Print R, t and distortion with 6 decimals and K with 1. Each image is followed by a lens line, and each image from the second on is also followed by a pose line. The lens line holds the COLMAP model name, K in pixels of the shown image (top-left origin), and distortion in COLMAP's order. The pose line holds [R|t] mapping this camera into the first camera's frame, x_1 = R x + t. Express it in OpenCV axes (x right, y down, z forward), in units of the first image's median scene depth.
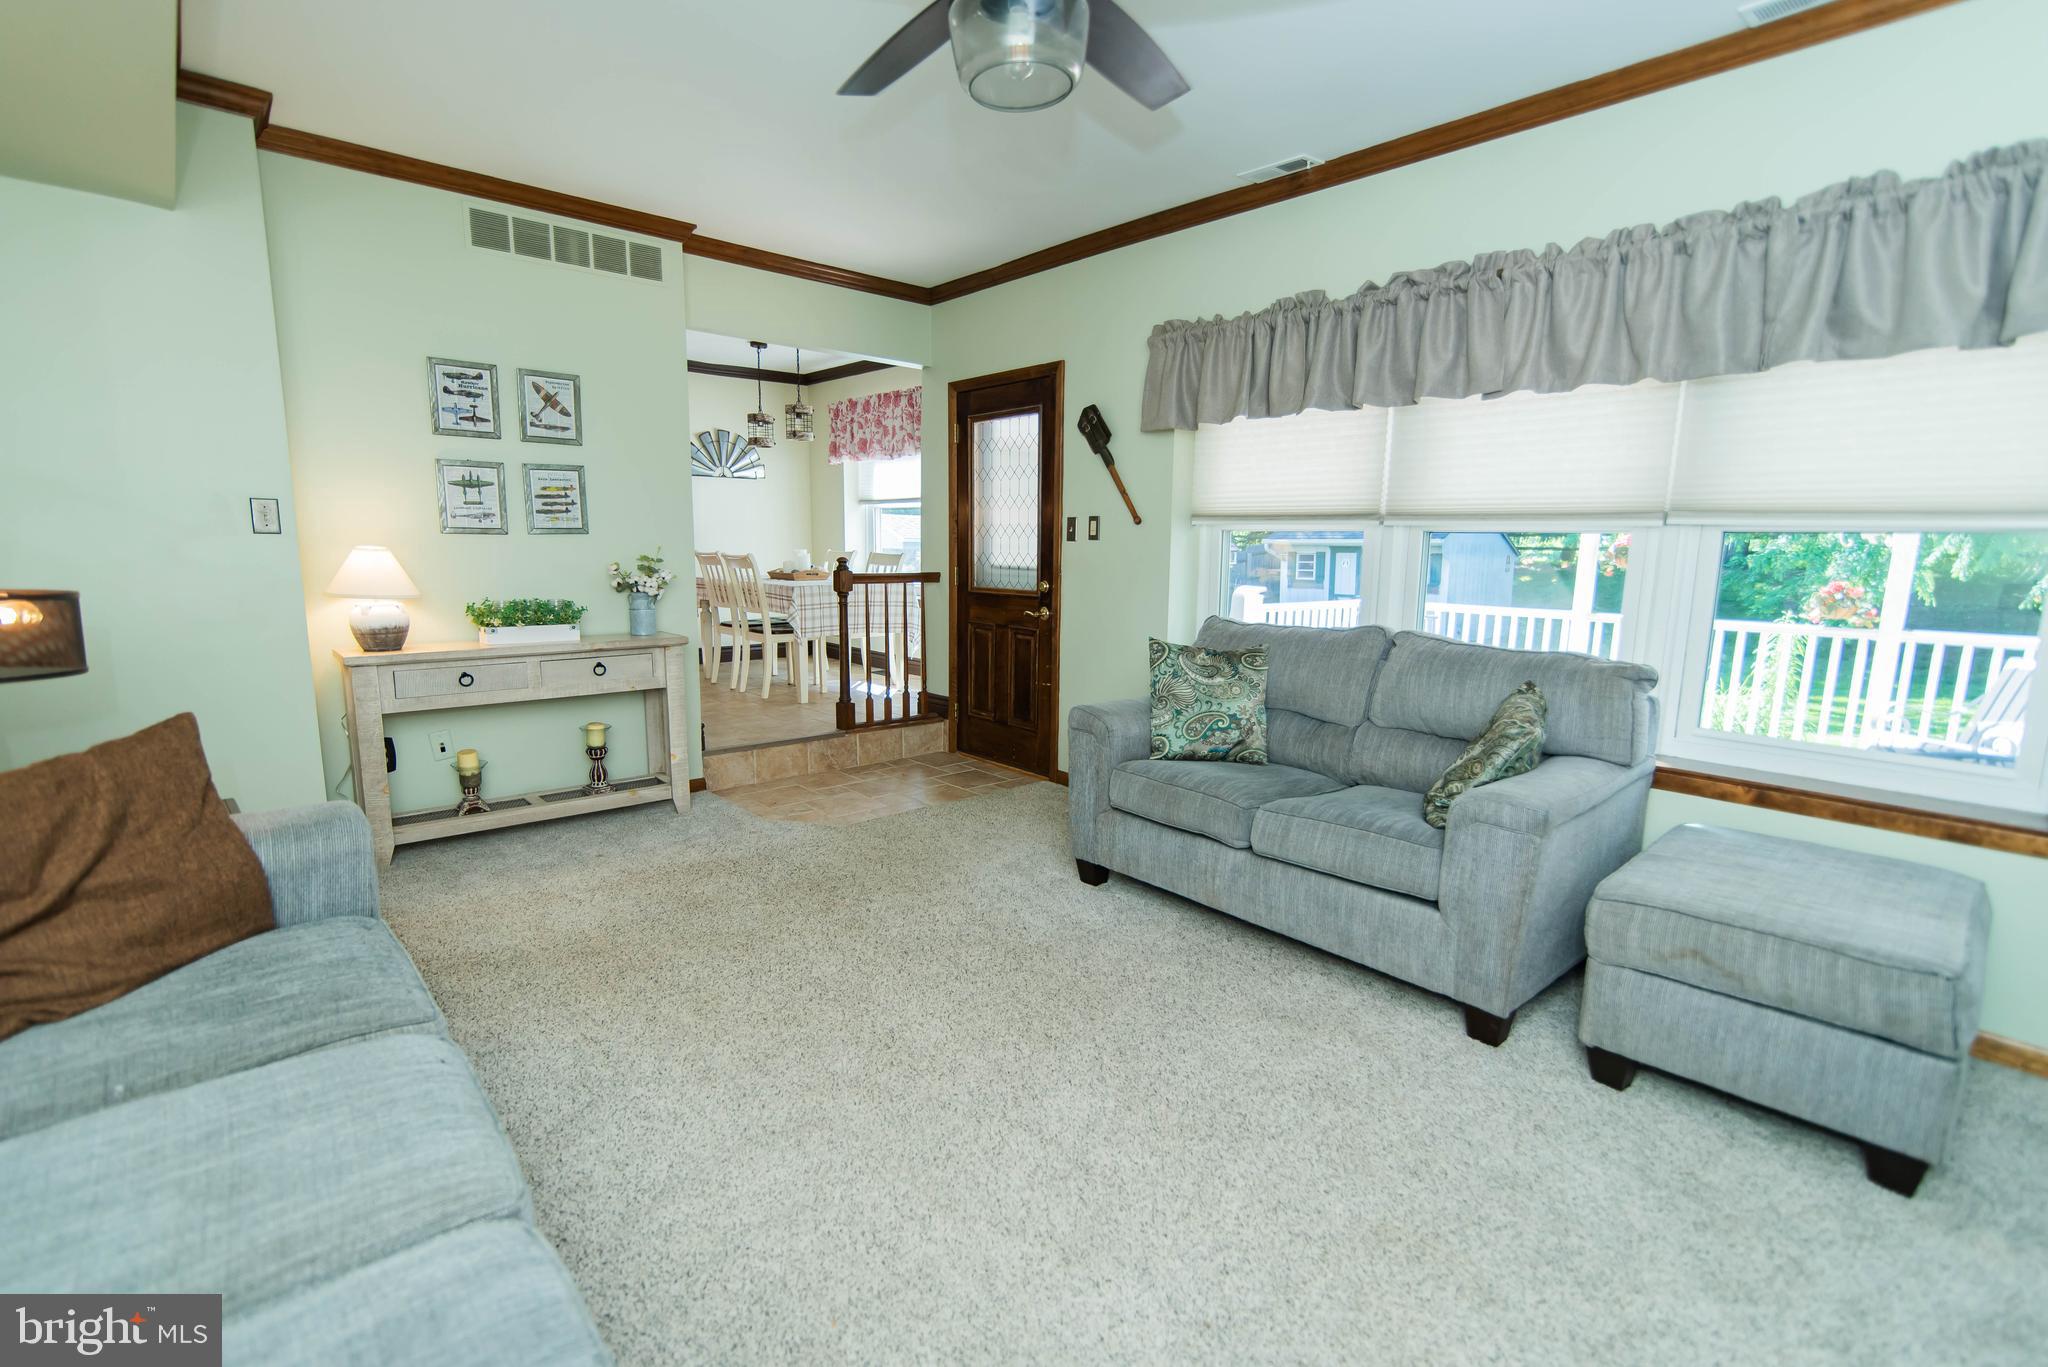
lens RADIAL K [[938.6, 0, 1024.0], [0, 938.6, 683.5], [0, 0, 1]] dist [0.009859, -0.000445]
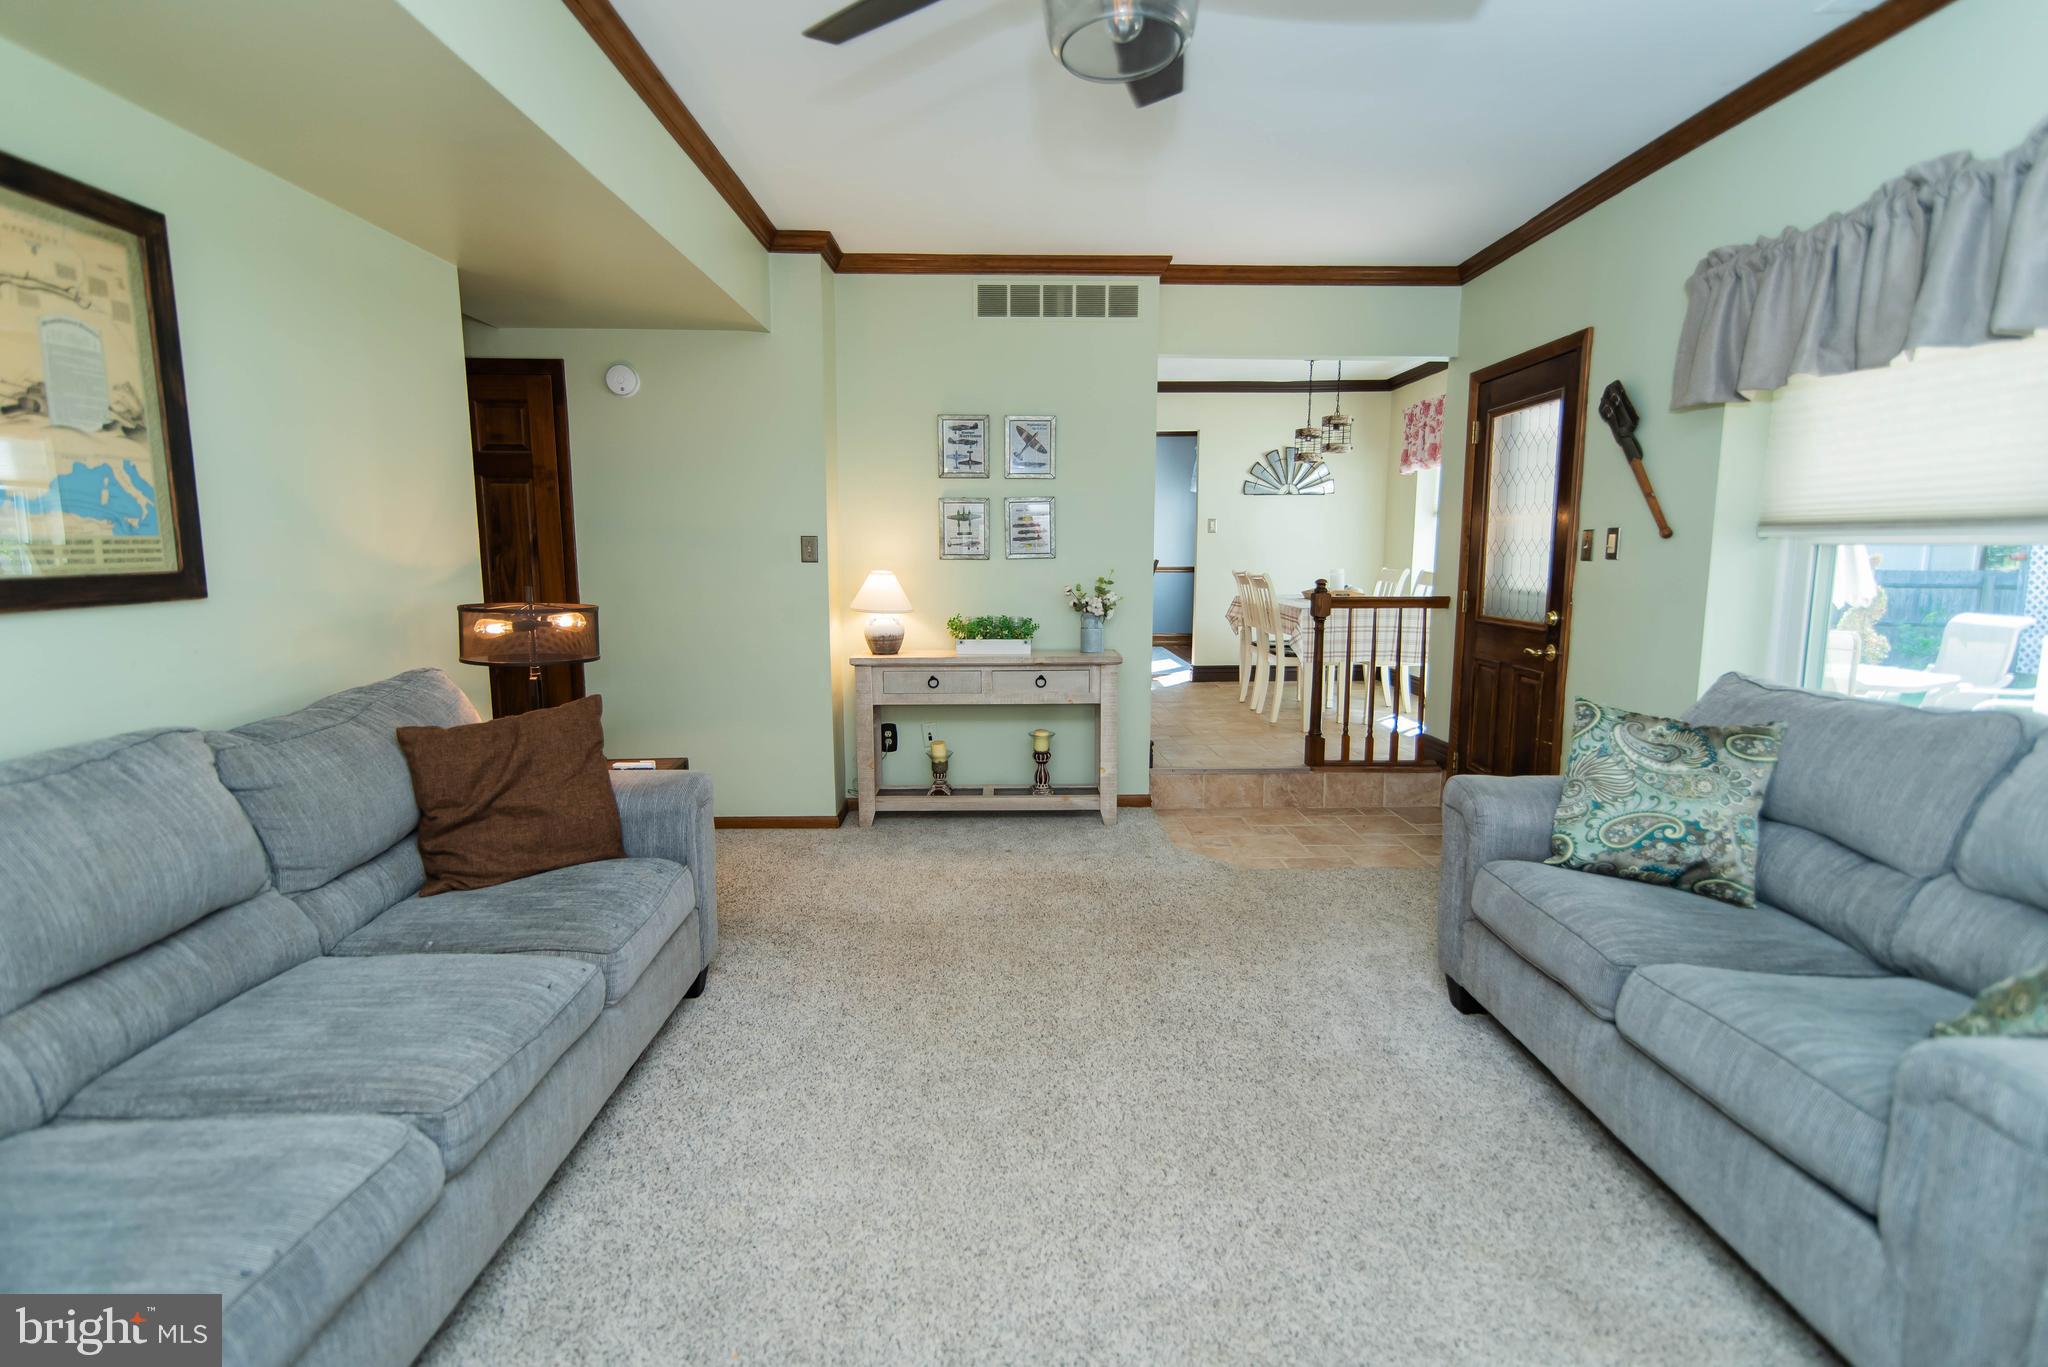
lens RADIAL K [[945.4, 0, 1028.8], [0, 945.4, 672.9], [0, 0, 1]] dist [0.012120, -0.000440]
pose [[0.770275, 0.070271, -0.633828, 0.242048], [-0.086432, 0.996243, 0.005413, -0.030904], [0.631827, 0.050613, 0.773455, 0.142988]]
